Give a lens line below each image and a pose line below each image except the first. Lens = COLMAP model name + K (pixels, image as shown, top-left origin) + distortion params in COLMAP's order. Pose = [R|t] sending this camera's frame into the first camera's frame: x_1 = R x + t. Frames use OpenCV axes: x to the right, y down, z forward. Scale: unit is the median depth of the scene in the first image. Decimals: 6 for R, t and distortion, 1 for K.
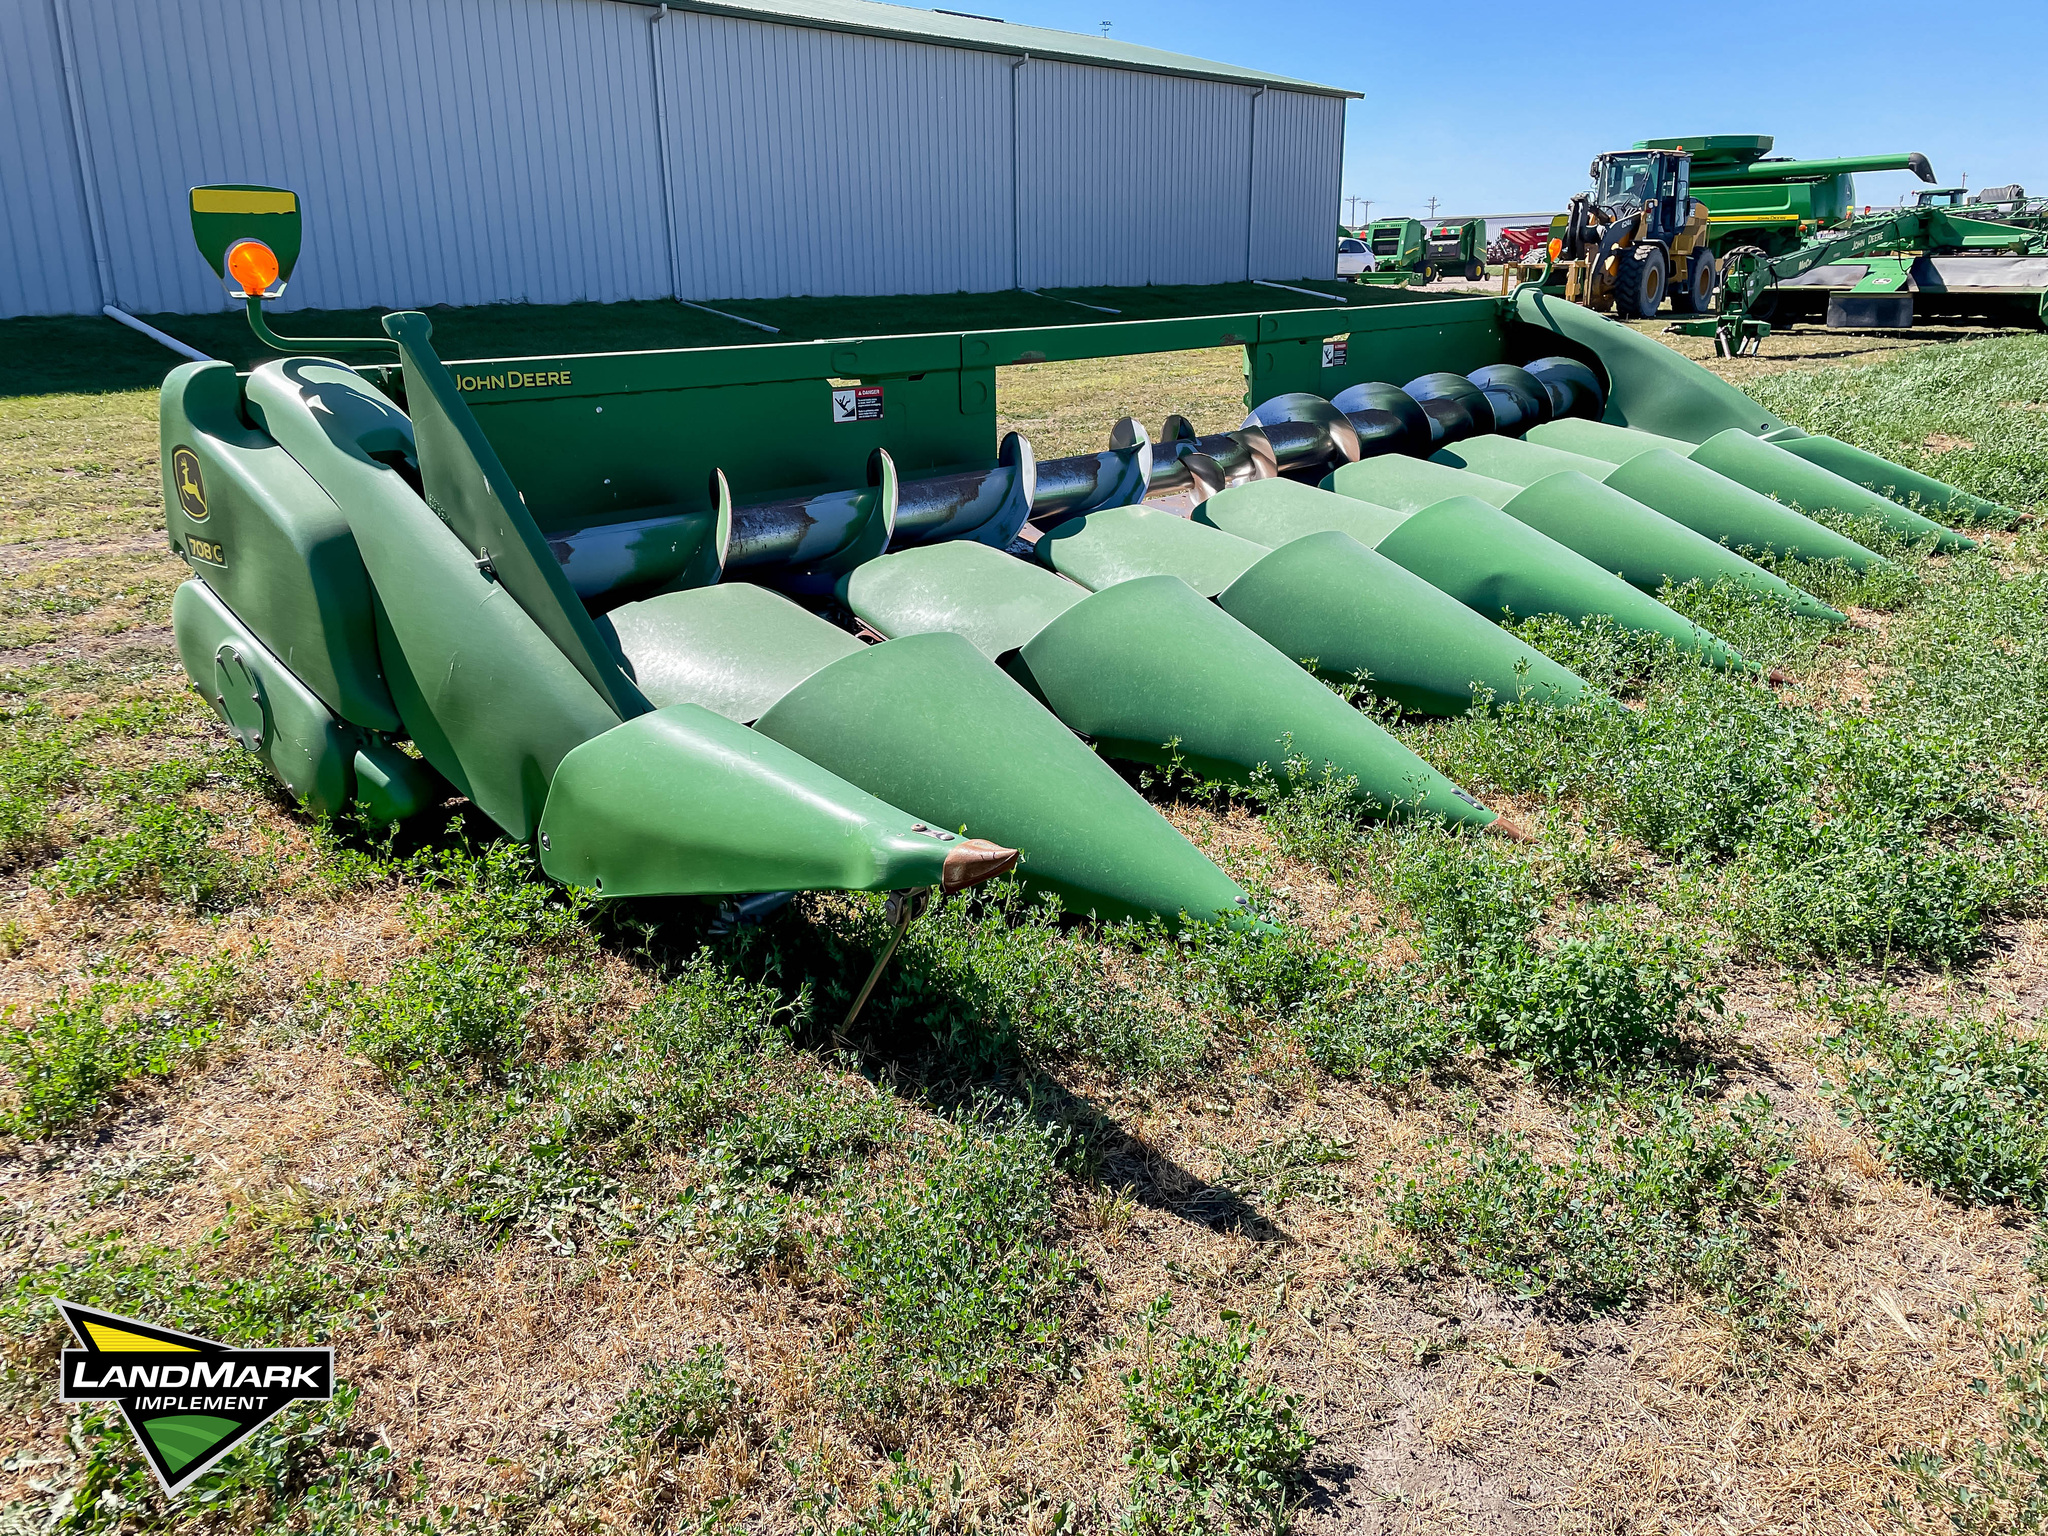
lens RADIAL K [[1530.9, 0, 1013.2], [0, 1530.9, 761.7], [0, 0, 1]] dist [0.083931, -0.106939]
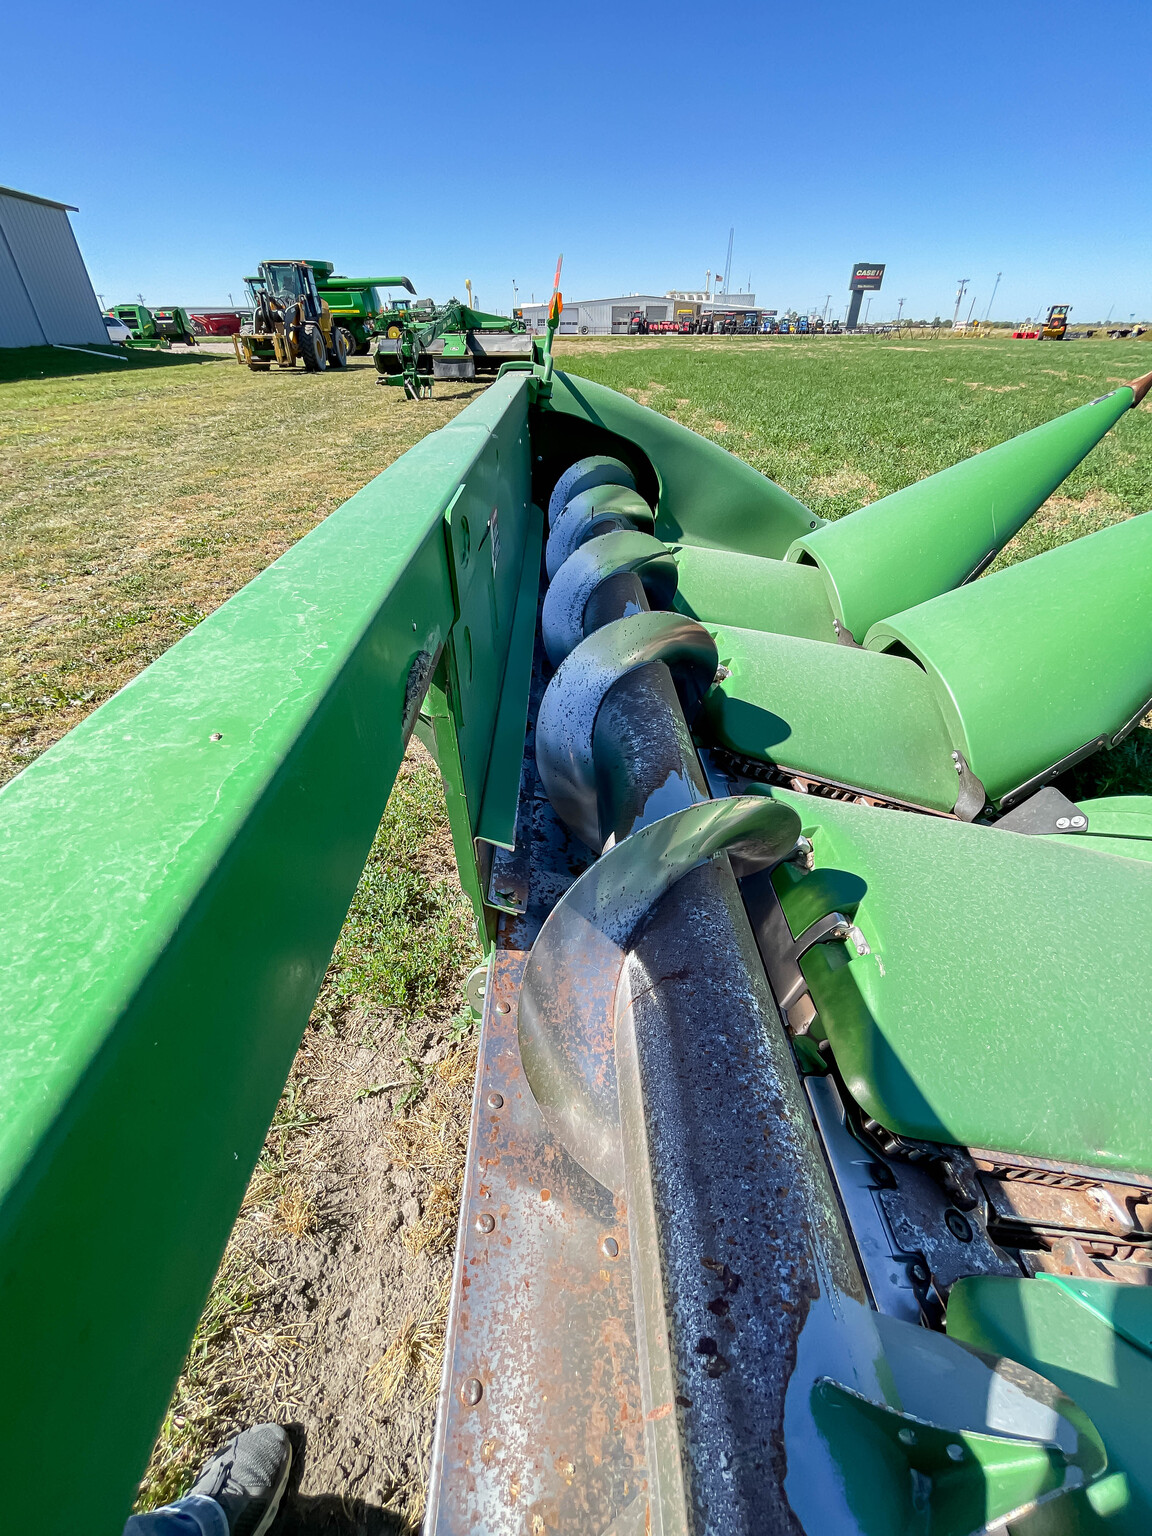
lens RADIAL K [[624.4, 0, 573.1], [0, 624.4, 771.0], [0, 0, 1]] dist [-0.008411, 0.002216]
pose [[0.725287, -0.384967, 0.570753, 0.021822], [0.199714, 0.911047, 0.360705, -0.061250], [-0.658842, -0.147627, 0.737654, 0.195036]]
